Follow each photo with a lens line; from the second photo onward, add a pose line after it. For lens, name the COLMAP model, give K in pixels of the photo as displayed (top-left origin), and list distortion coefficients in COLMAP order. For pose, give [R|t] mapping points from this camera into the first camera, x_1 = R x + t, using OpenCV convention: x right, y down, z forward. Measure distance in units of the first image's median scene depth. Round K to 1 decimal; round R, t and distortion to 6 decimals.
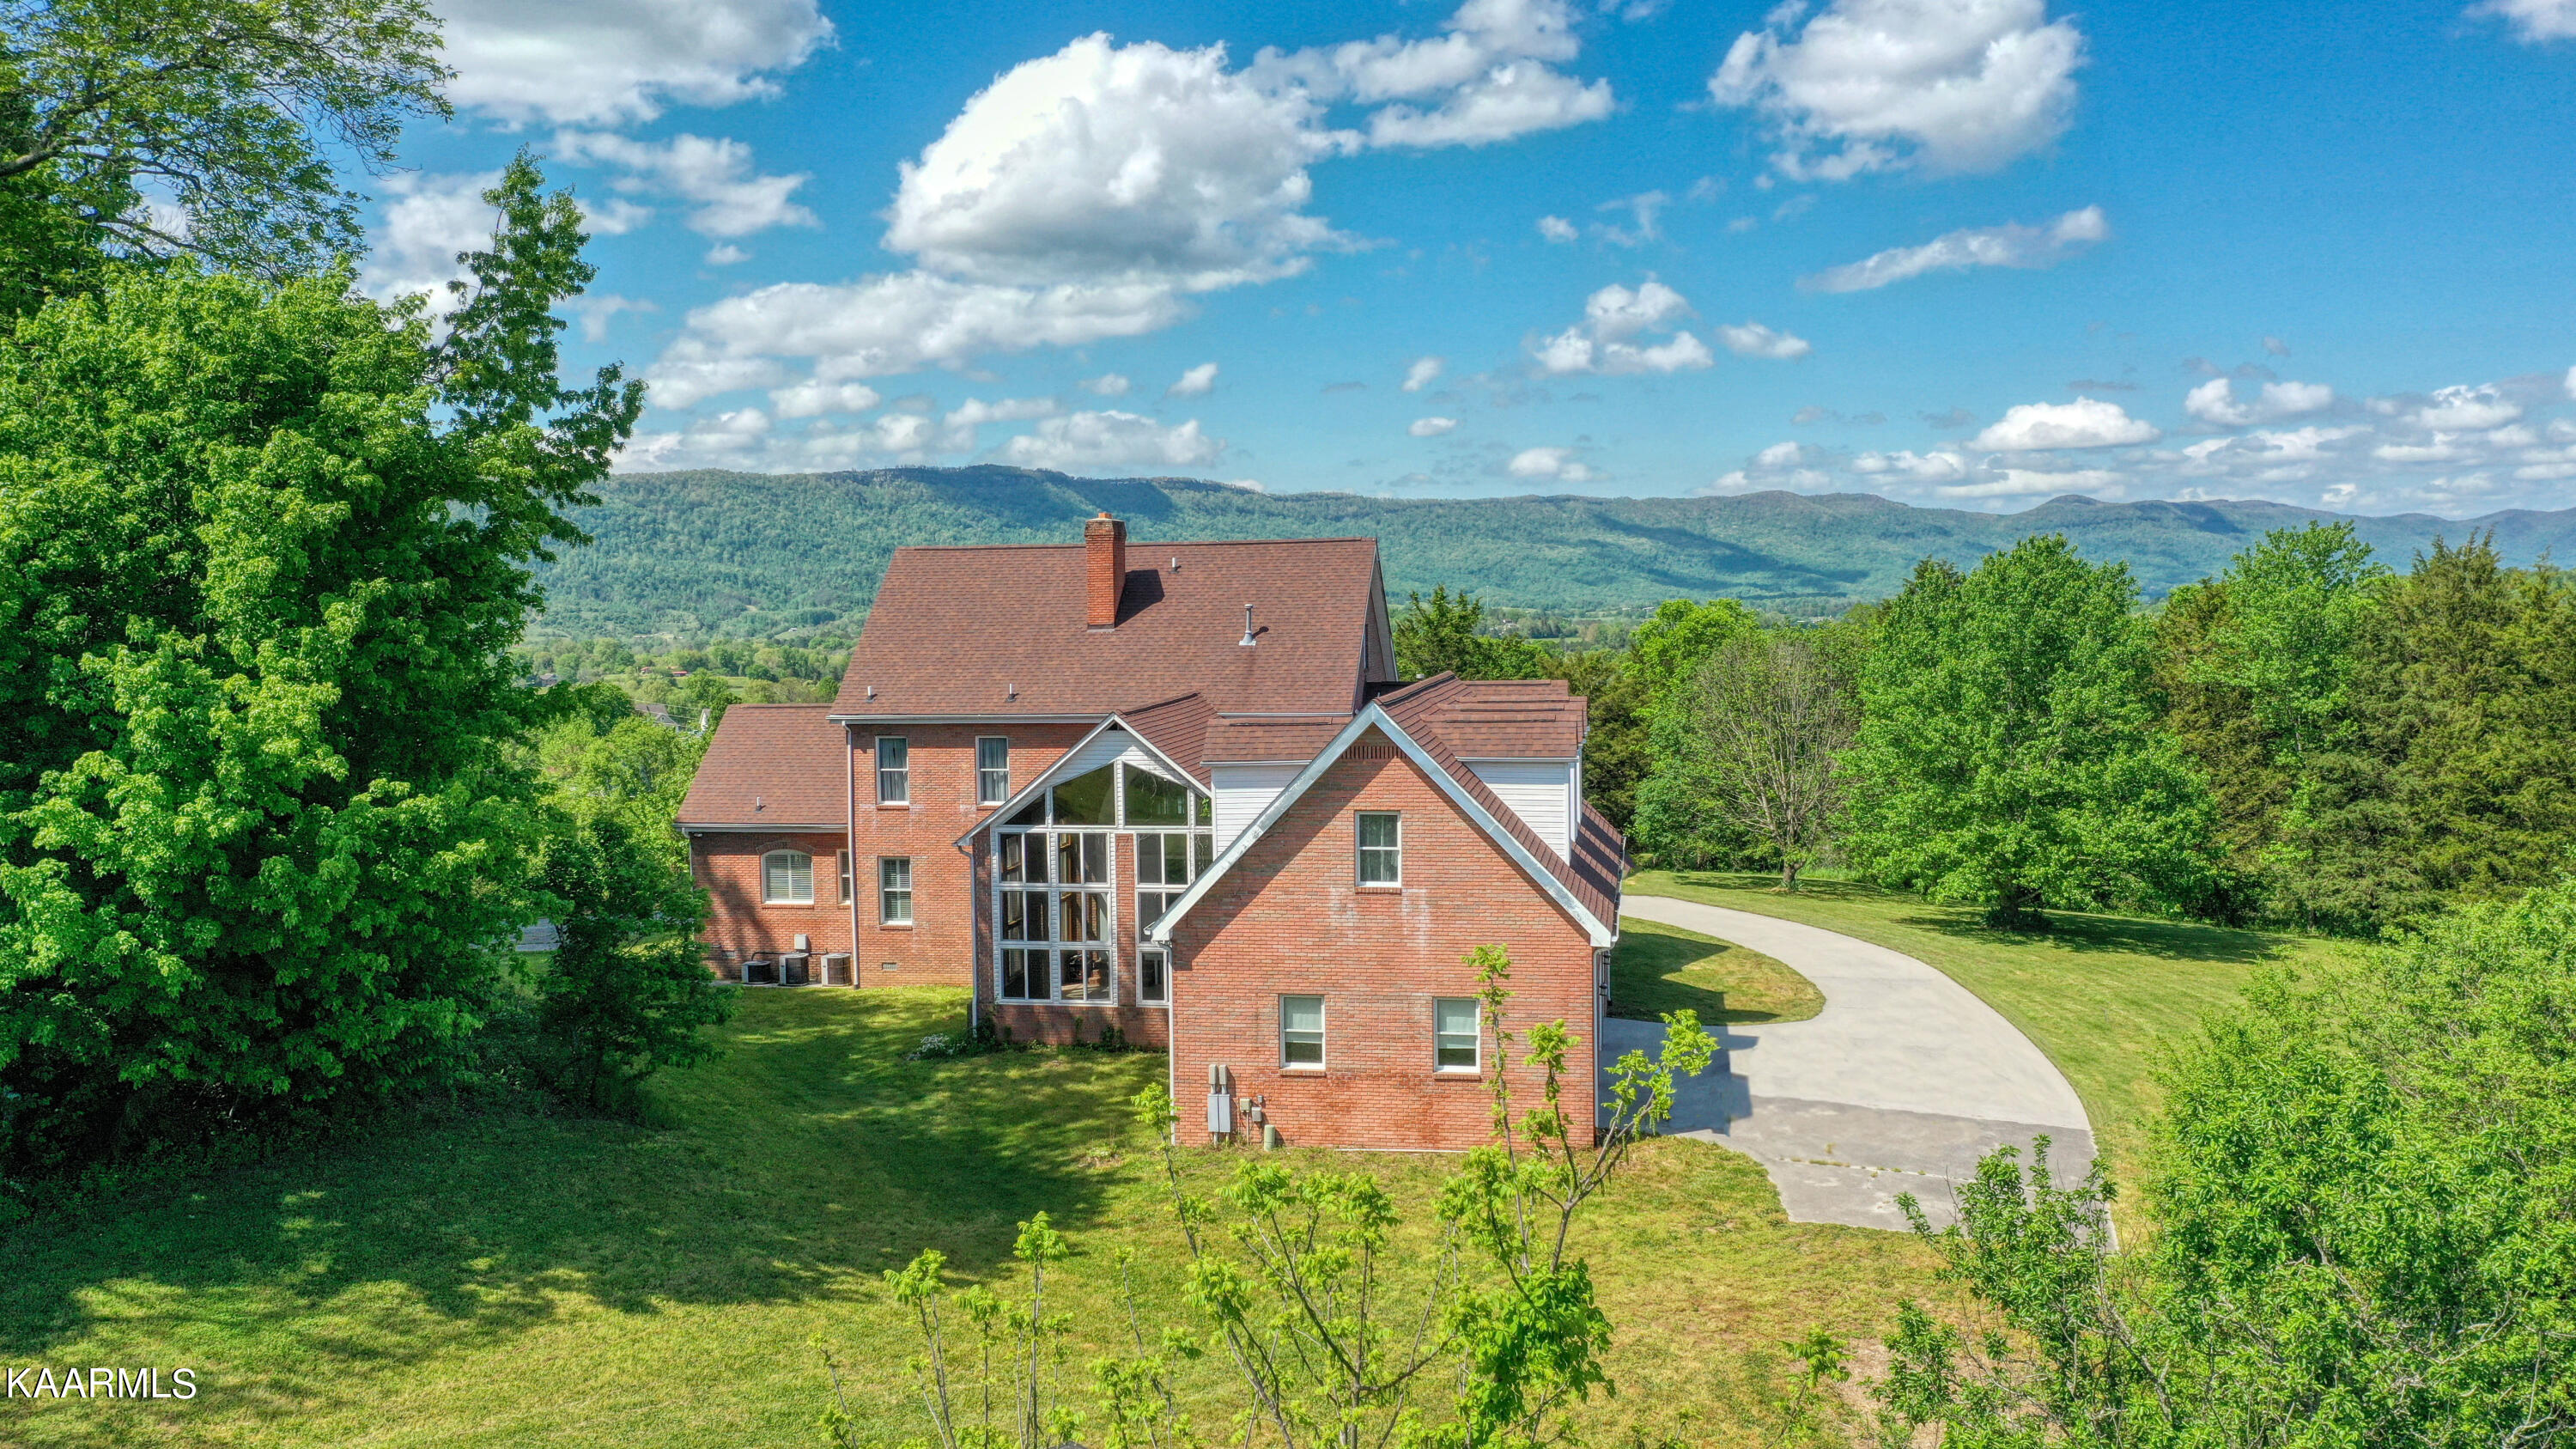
lens RADIAL K [[2030.4, 0, 1288.0], [0, 2030.4, 724.8], [0, 0, 1]] dist [0.009865, 0.000461]
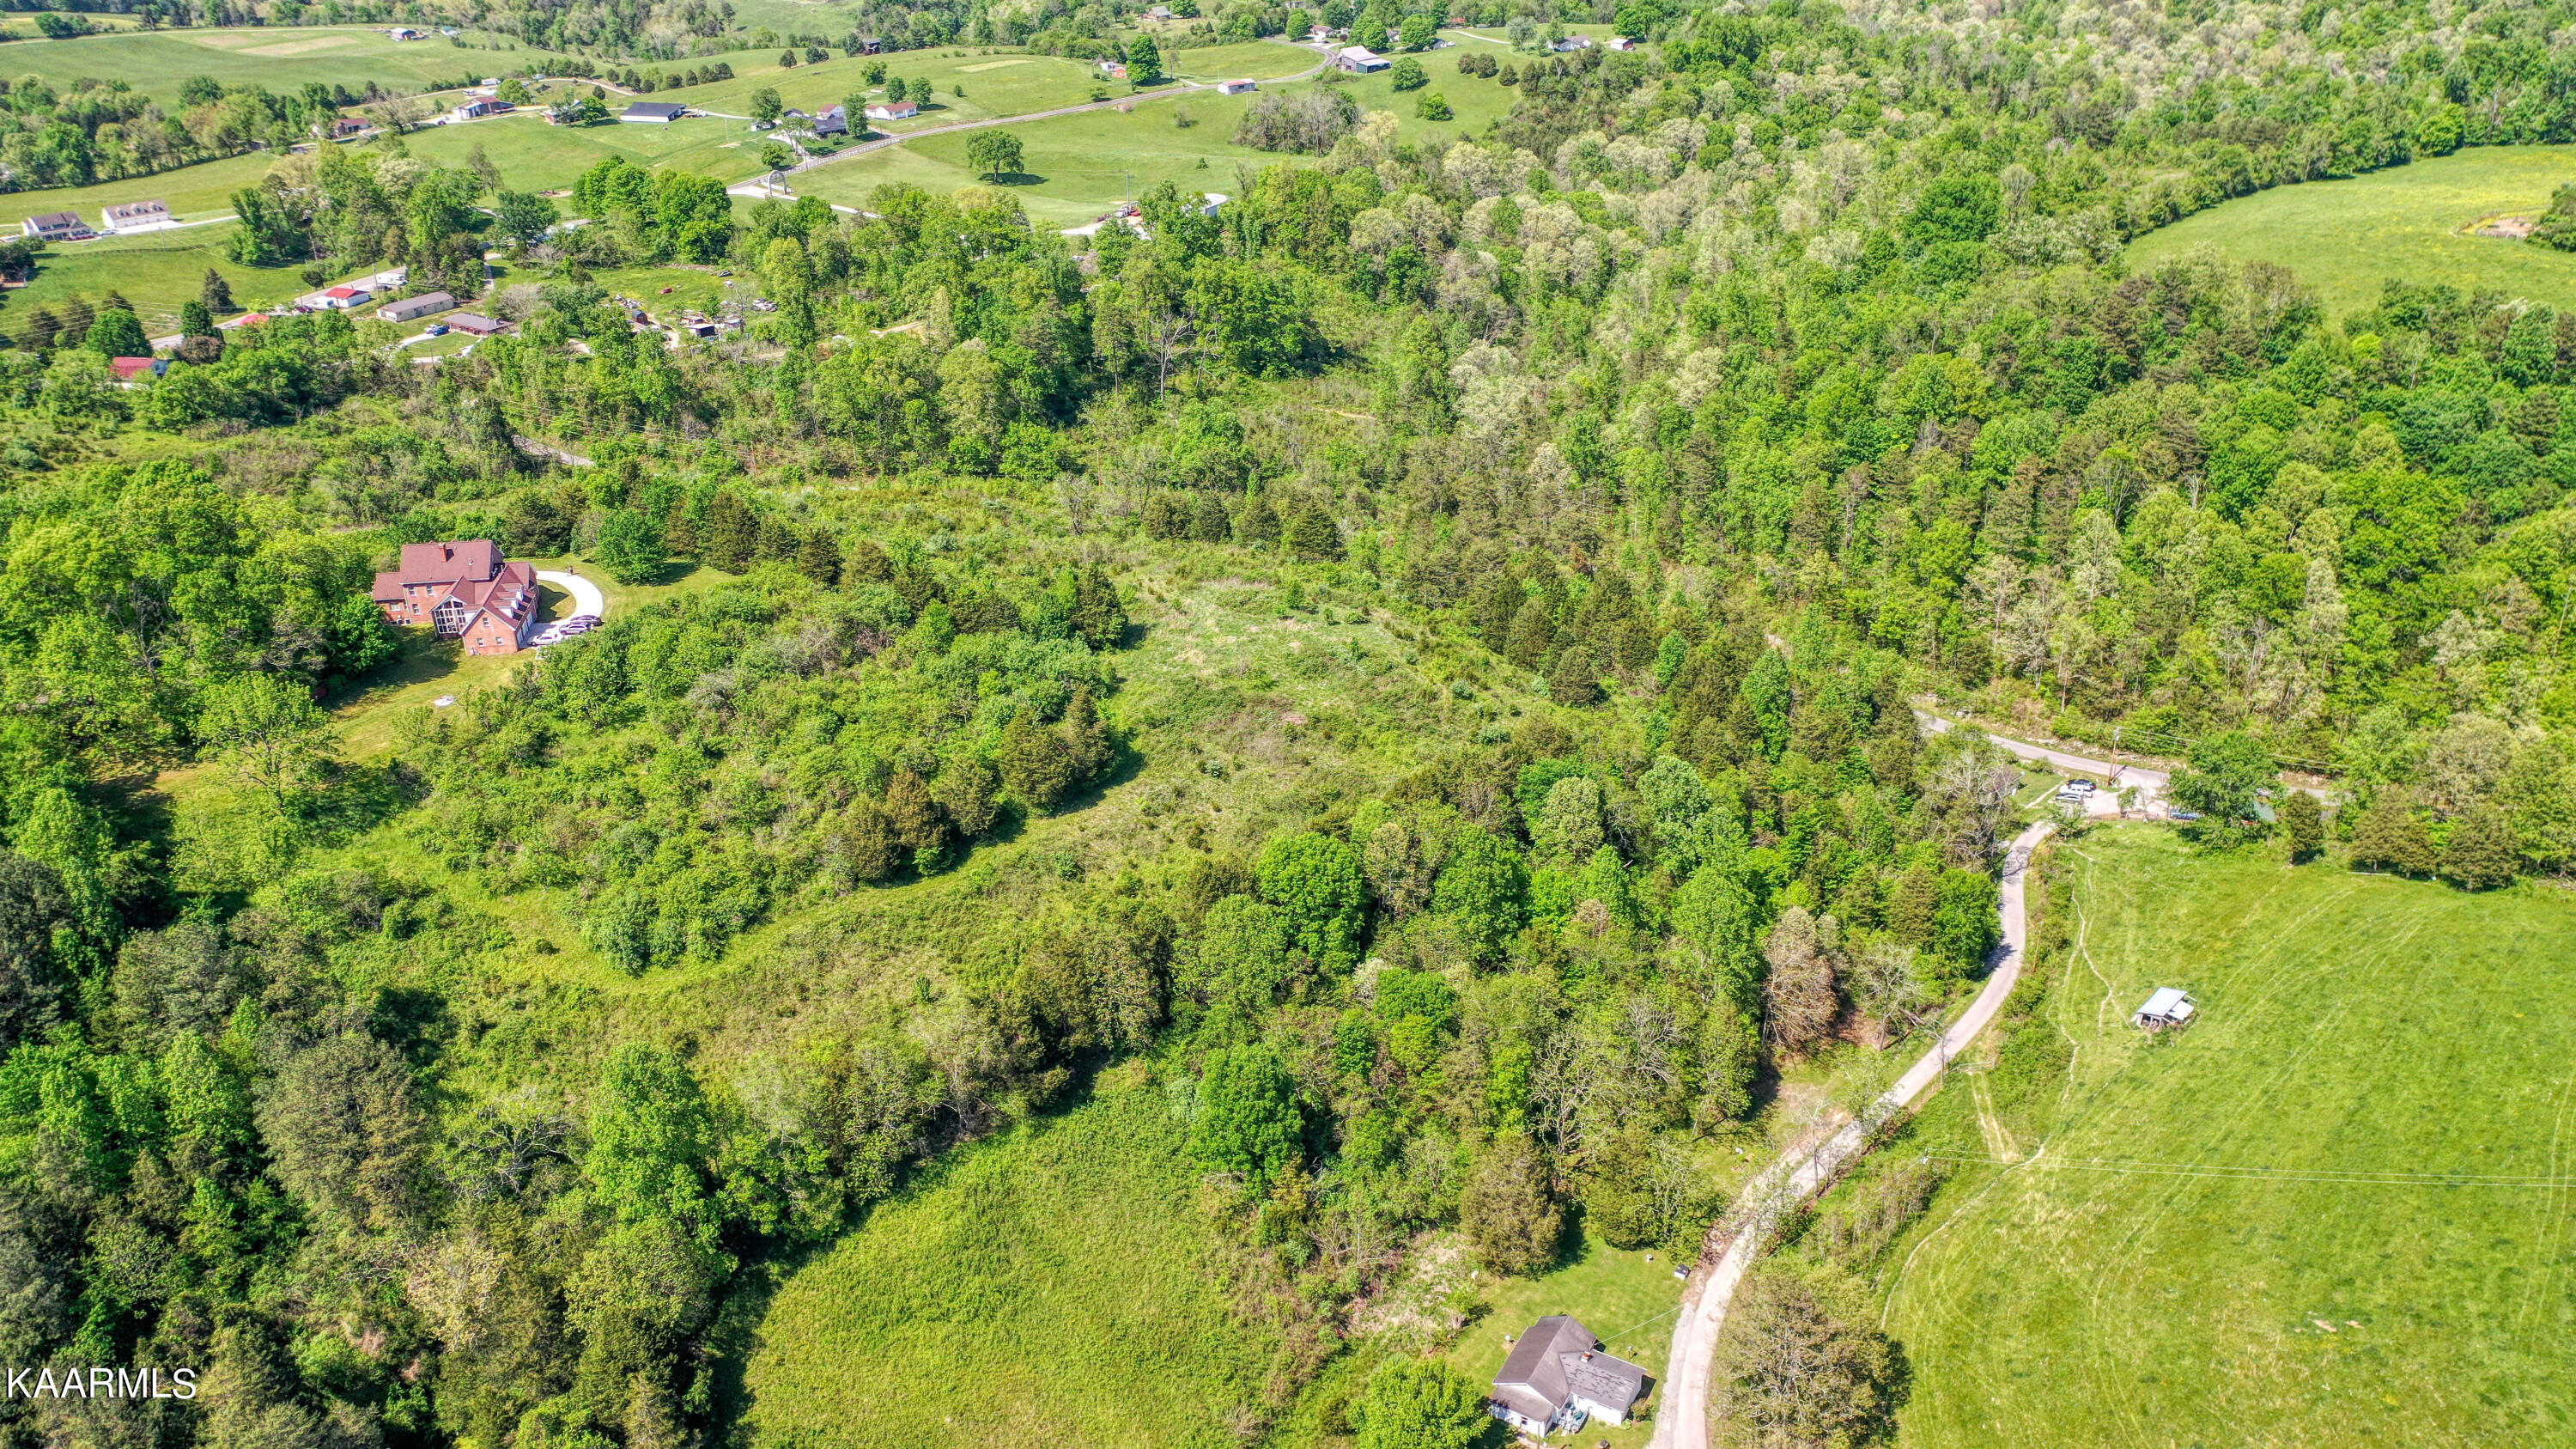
lens RADIAL K [[2030.4, 0, 1287.2], [0, 2030.4, 722.2], [0, 0, 1]] dist [0.009865, 0.000461]
pose [[0.950949, -0.121412, 0.284527, 0.524838], [0.019230, 0.941184, 0.337348, -1.626347], [-0.308750, -0.315329, 0.897352, -5.453808]]
